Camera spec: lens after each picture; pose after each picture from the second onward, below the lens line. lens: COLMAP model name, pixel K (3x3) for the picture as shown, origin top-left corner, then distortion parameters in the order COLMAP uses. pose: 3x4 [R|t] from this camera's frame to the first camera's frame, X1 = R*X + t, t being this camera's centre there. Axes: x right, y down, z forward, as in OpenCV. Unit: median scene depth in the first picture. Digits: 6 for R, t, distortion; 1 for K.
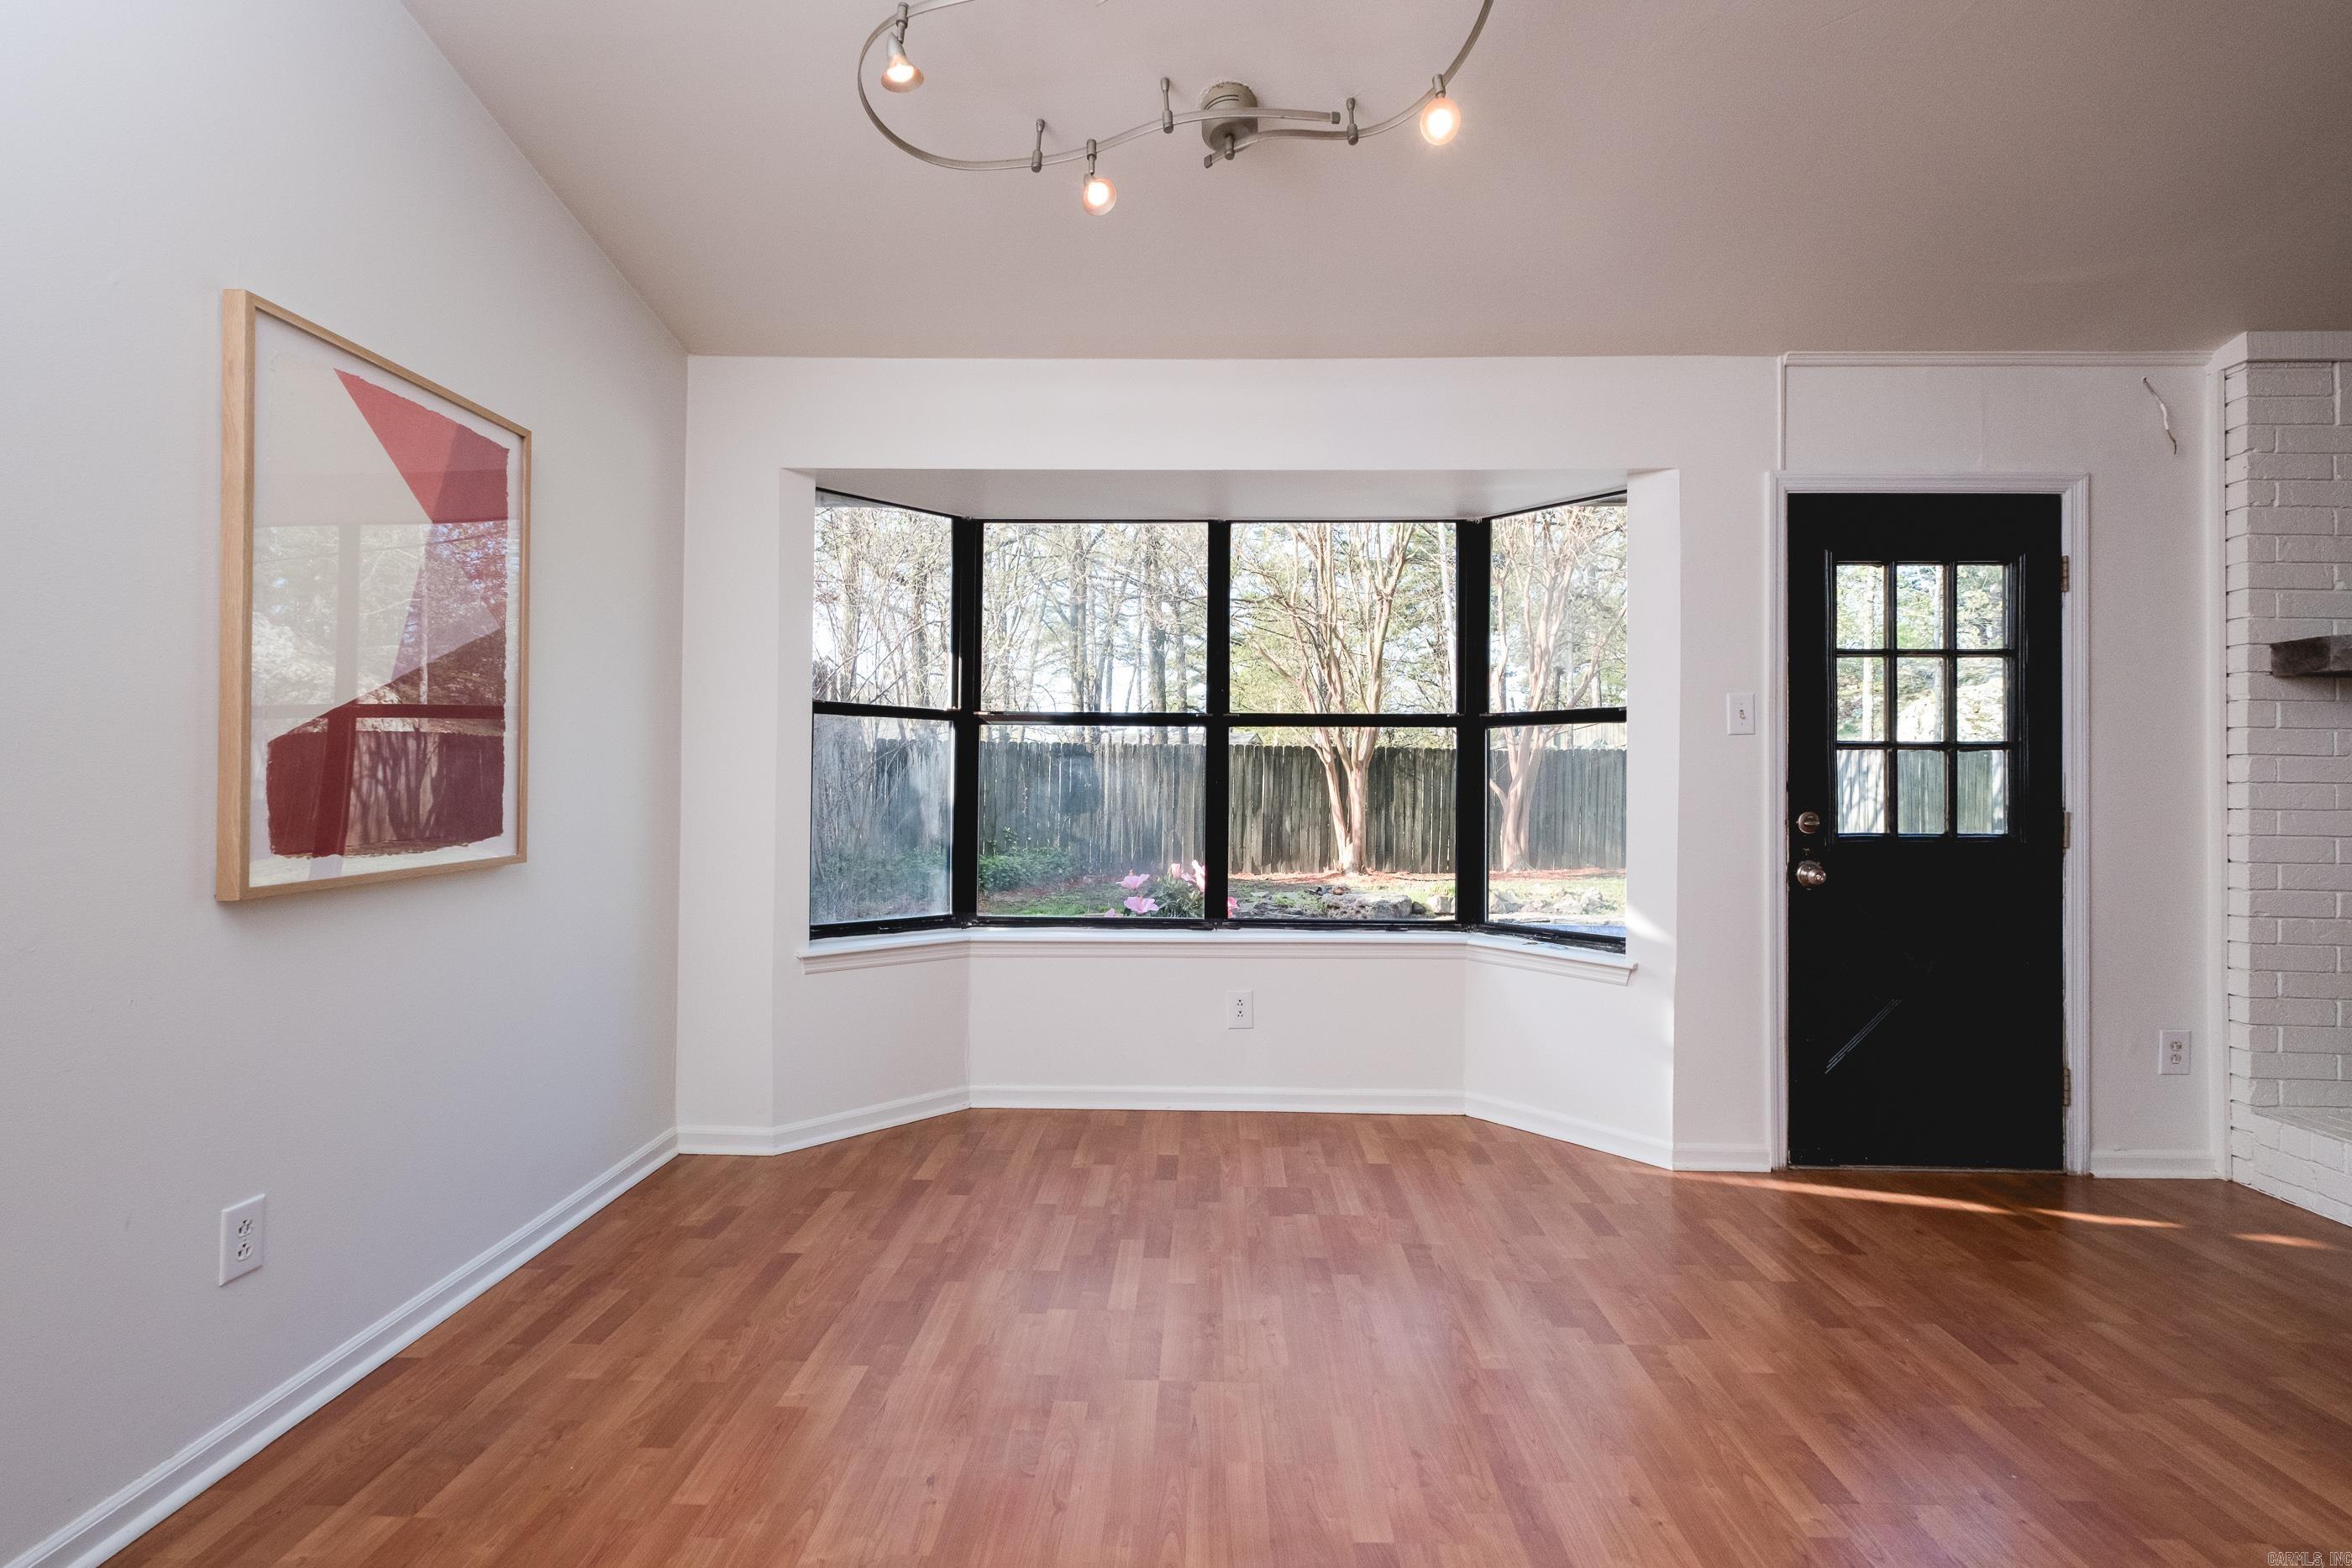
lens RADIAL K [[1056.5, 0, 1178.0], [0, 1056.5, 758.2], [0, 0, 1]] dist [0.001241, -0.000010]
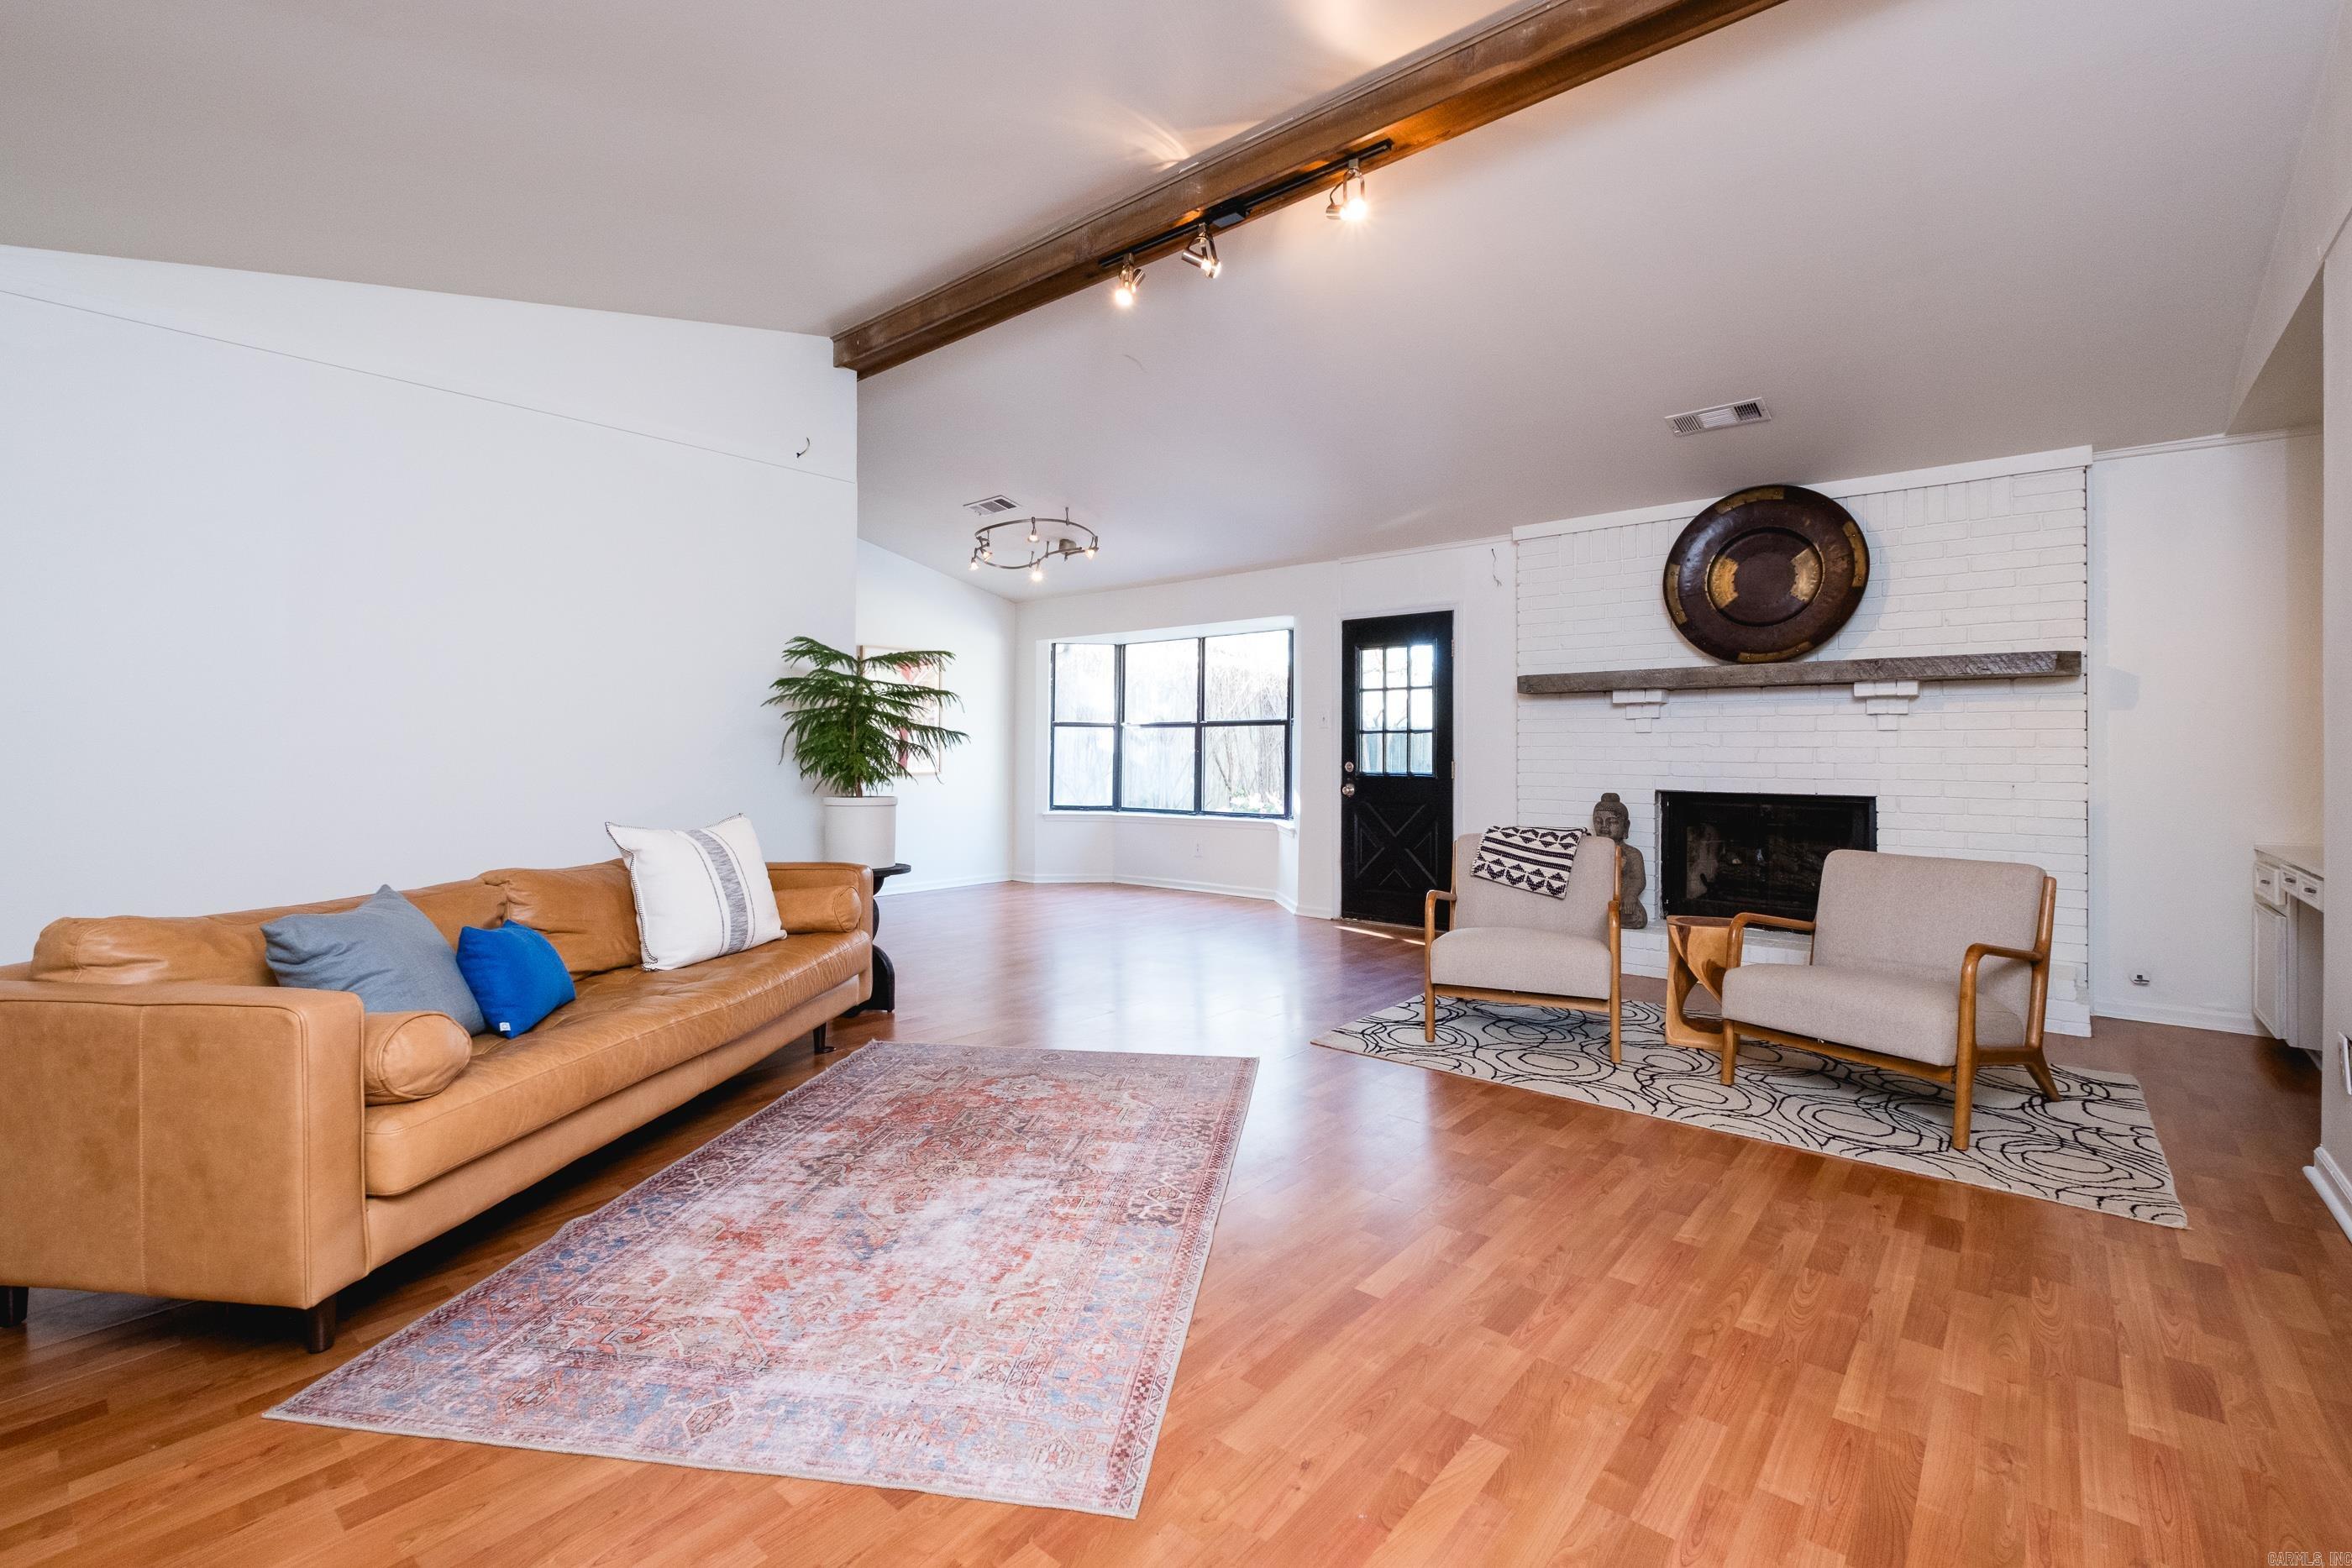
lens RADIAL K [[1020.2, 0, 1165.6], [0, 1020.2, 729.7], [0, 0, 1]] dist [0.003453, -0.000255]
pose [[0.770360, -0.018842, -0.637331, 1.664131], [0.007200, 0.999757, -0.020853, 0.023935], [0.637569, 0.011476, 0.770308, -0.896211]]
